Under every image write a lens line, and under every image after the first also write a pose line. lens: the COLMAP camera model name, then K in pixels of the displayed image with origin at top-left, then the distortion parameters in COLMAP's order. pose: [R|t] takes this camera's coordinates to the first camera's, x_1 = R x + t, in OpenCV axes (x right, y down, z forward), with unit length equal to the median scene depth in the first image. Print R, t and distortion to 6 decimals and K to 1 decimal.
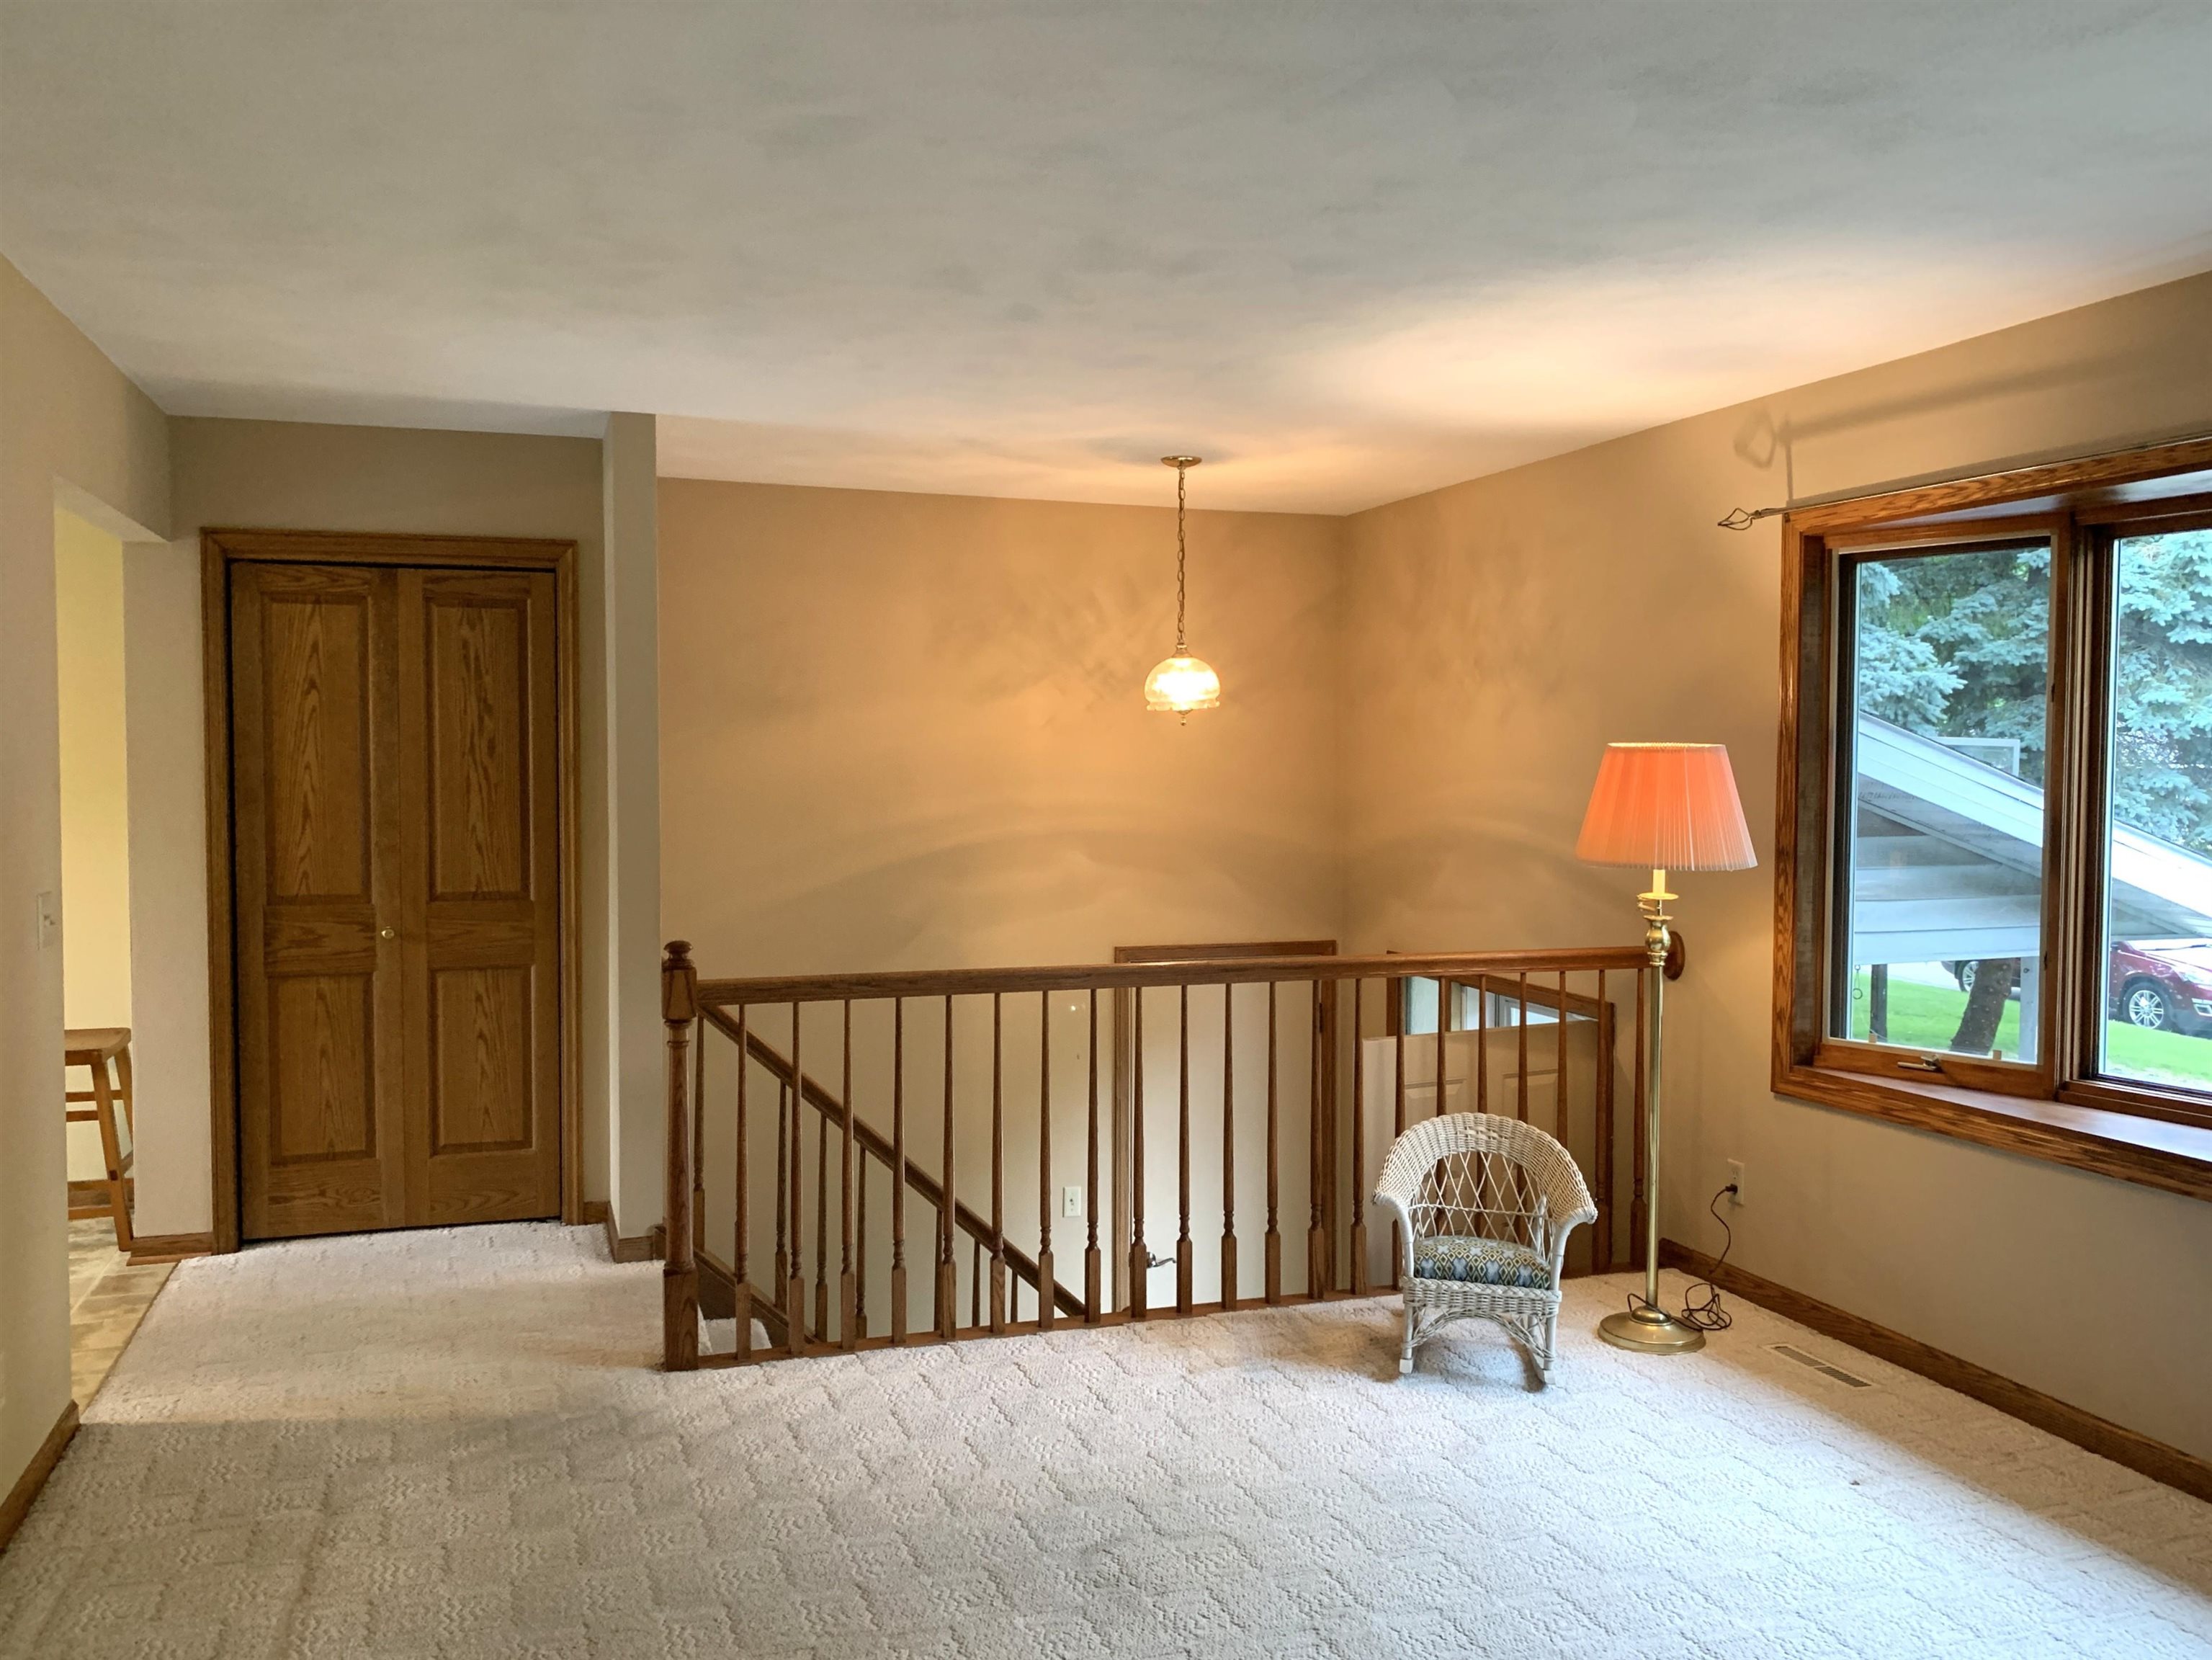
lens RADIAL K [[1825.1, 0, 1111.9], [0, 1825.1, 833.4], [0, 0, 1]] dist [0.026000, -0.009618]
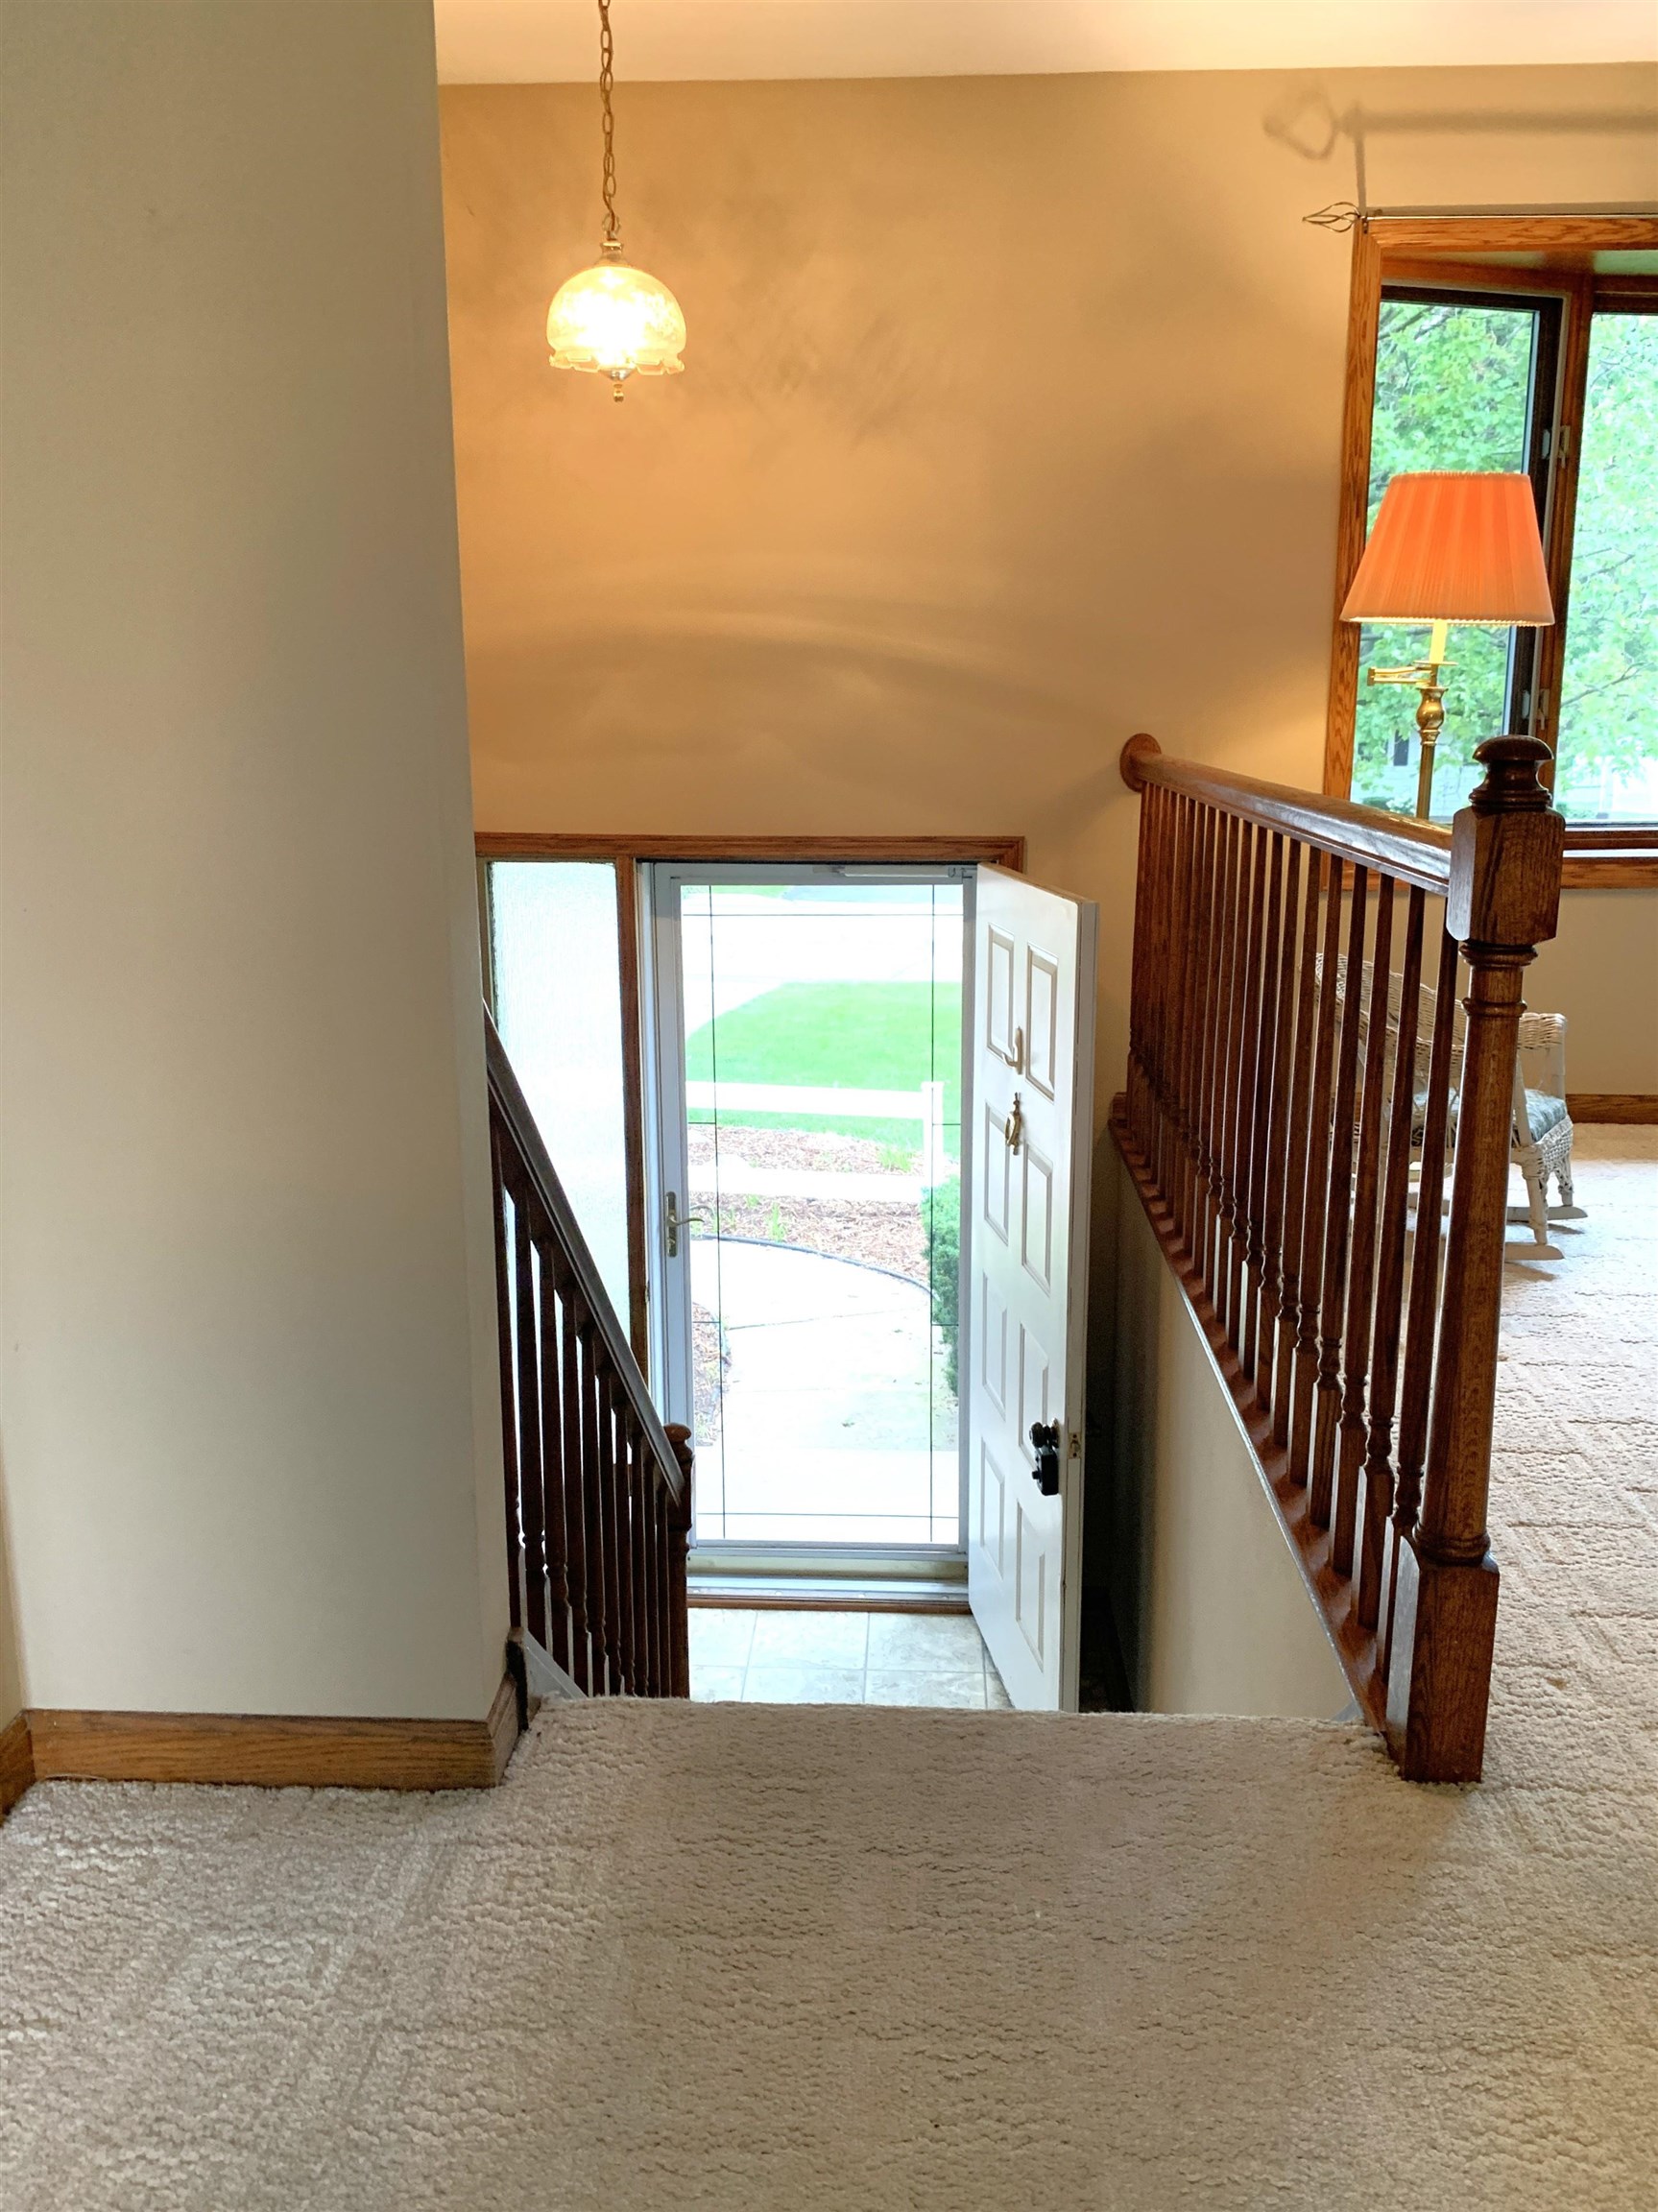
lens RADIAL K [[1772.6, 0, 848.6], [0, 1772.6, 1099.5], [0, 0, 1]] dist [0.017616, 0.000947]
pose [[0.357136, -0.207374, 0.910741, -0.644936], [0.041692, 0.977610, 0.206251, 0.054004], [-0.933122, -0.035689, 0.357785, 1.014431]]
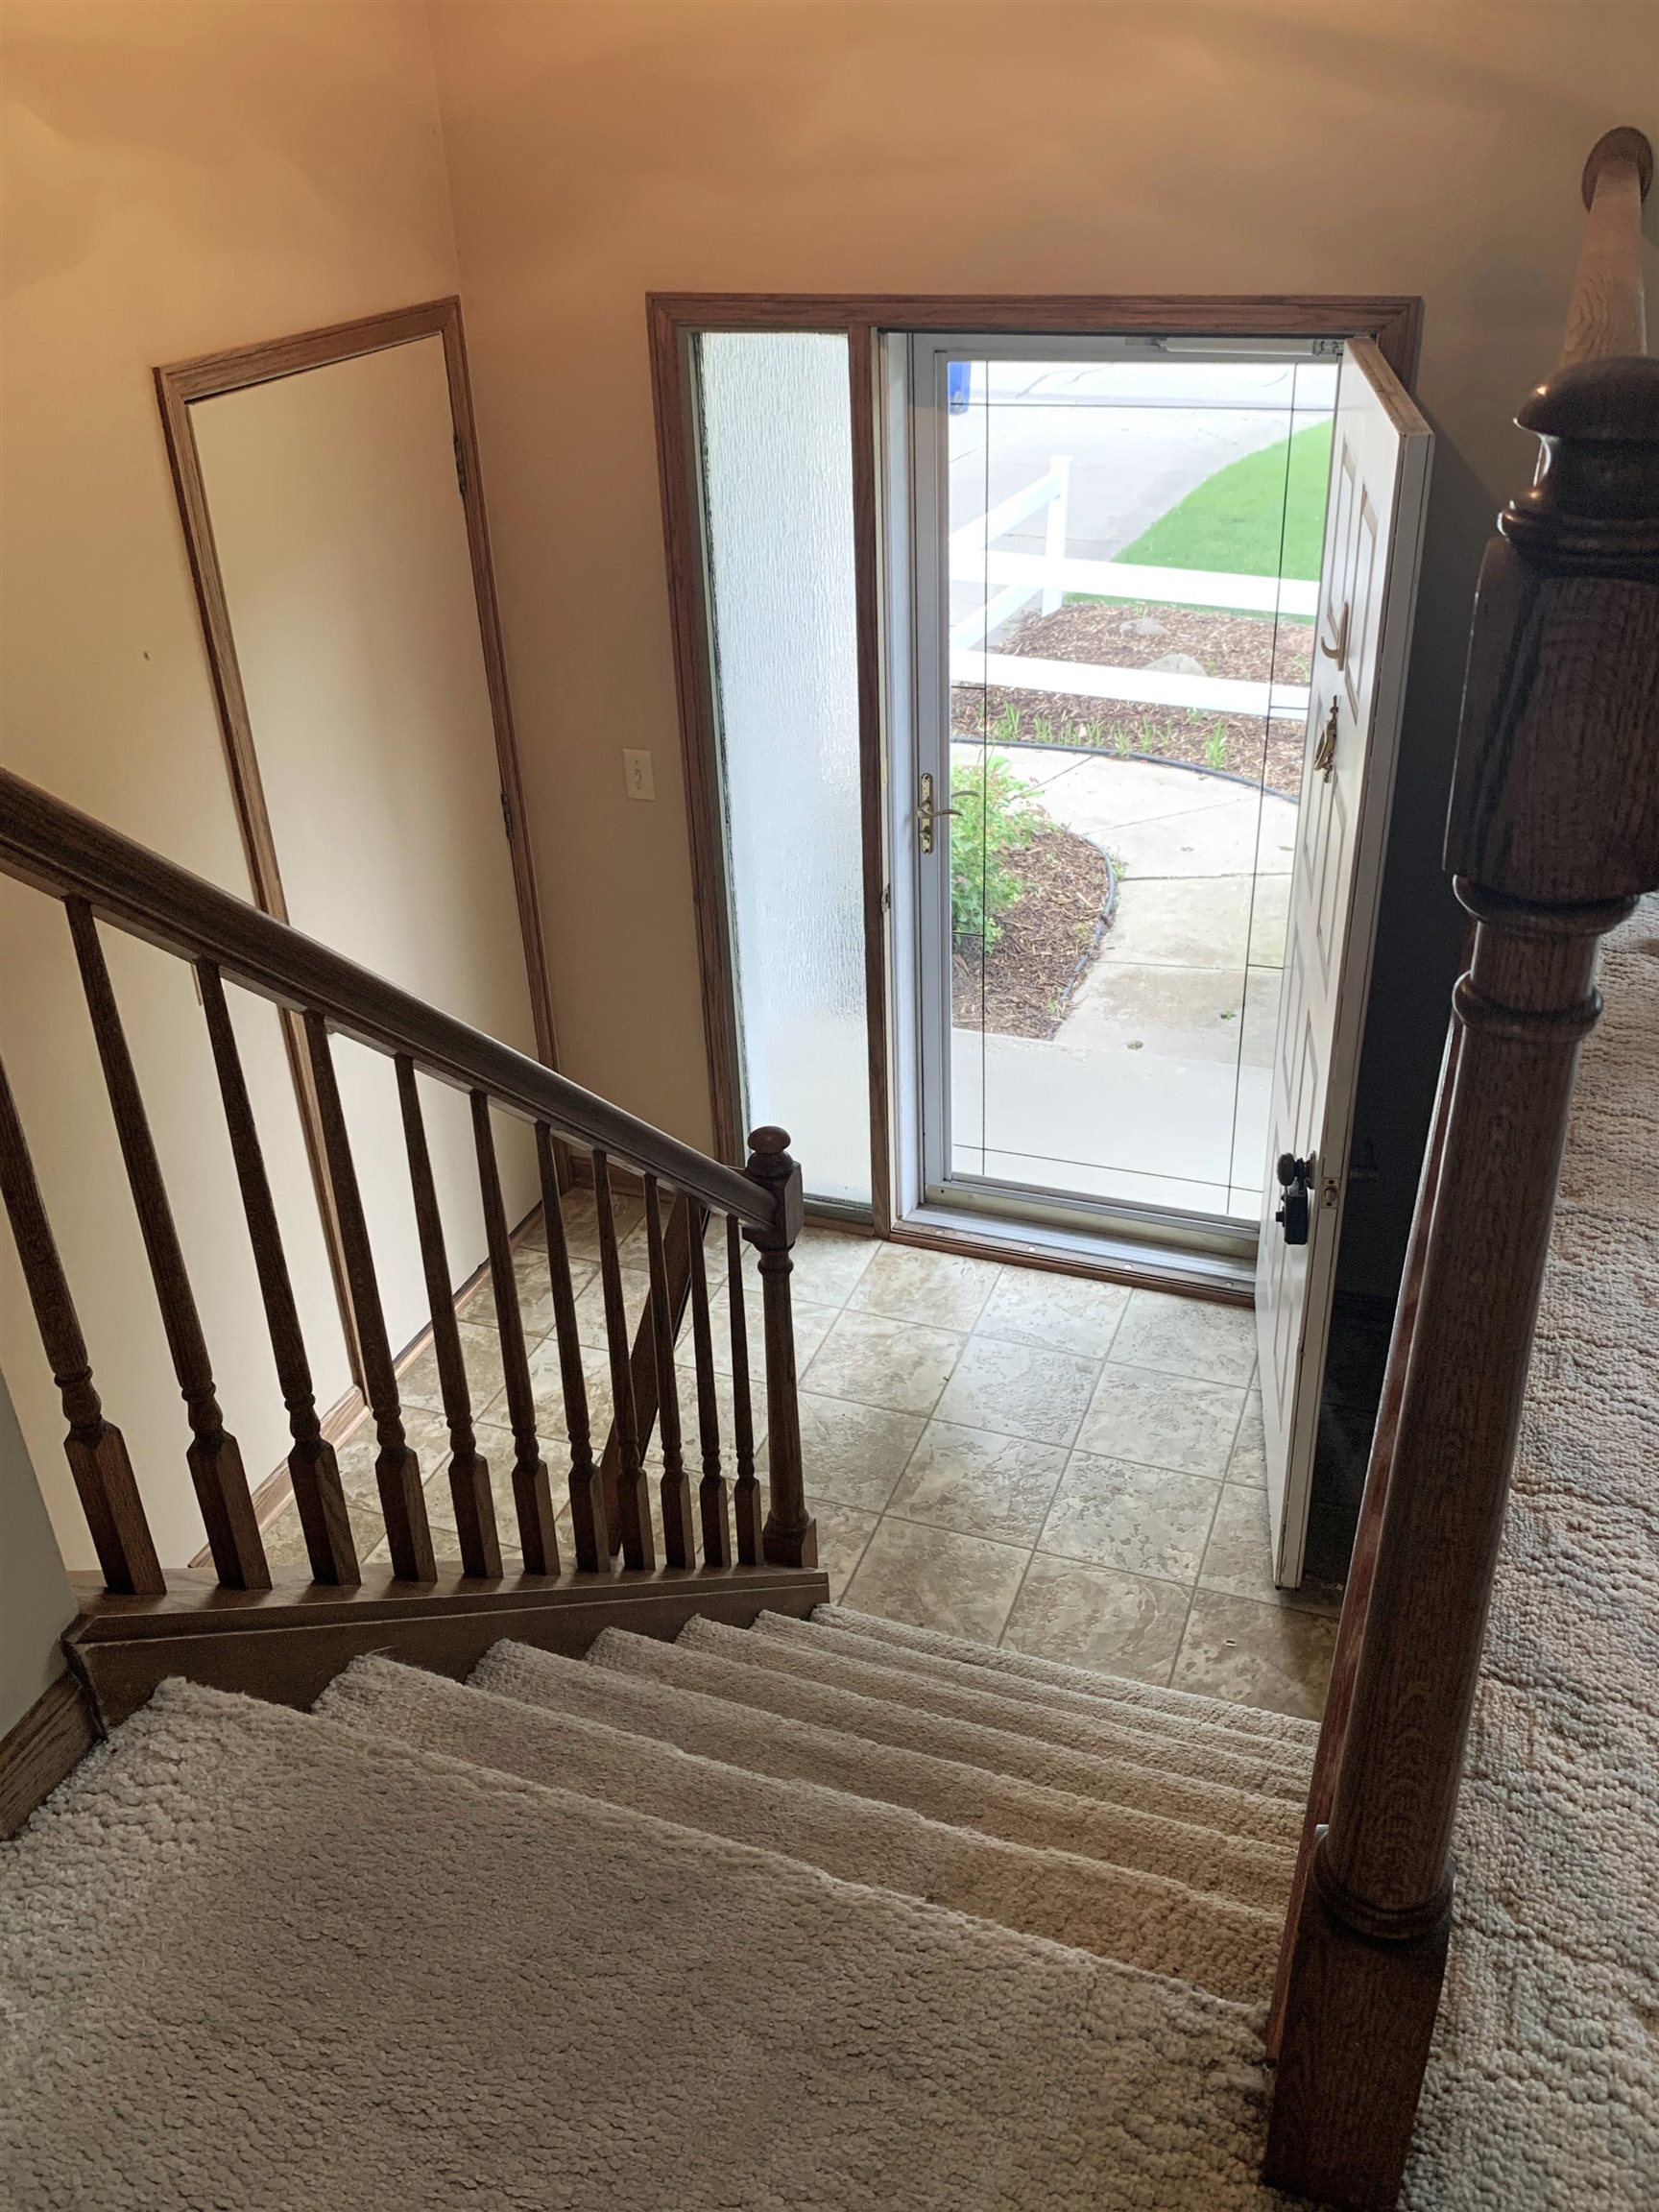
lens RADIAL K [[1868.7, 0, 780.1], [0, 1868.7, 1106.9], [0, 0, 1]] dist [0.015836, -0.002437]
pose [[0.639440, -0.396488, 0.658722, -0.422047], [0.067105, 0.882284, 0.465911, 0.042093], [-0.765907, -0.253718, 0.590773, 0.972810]]
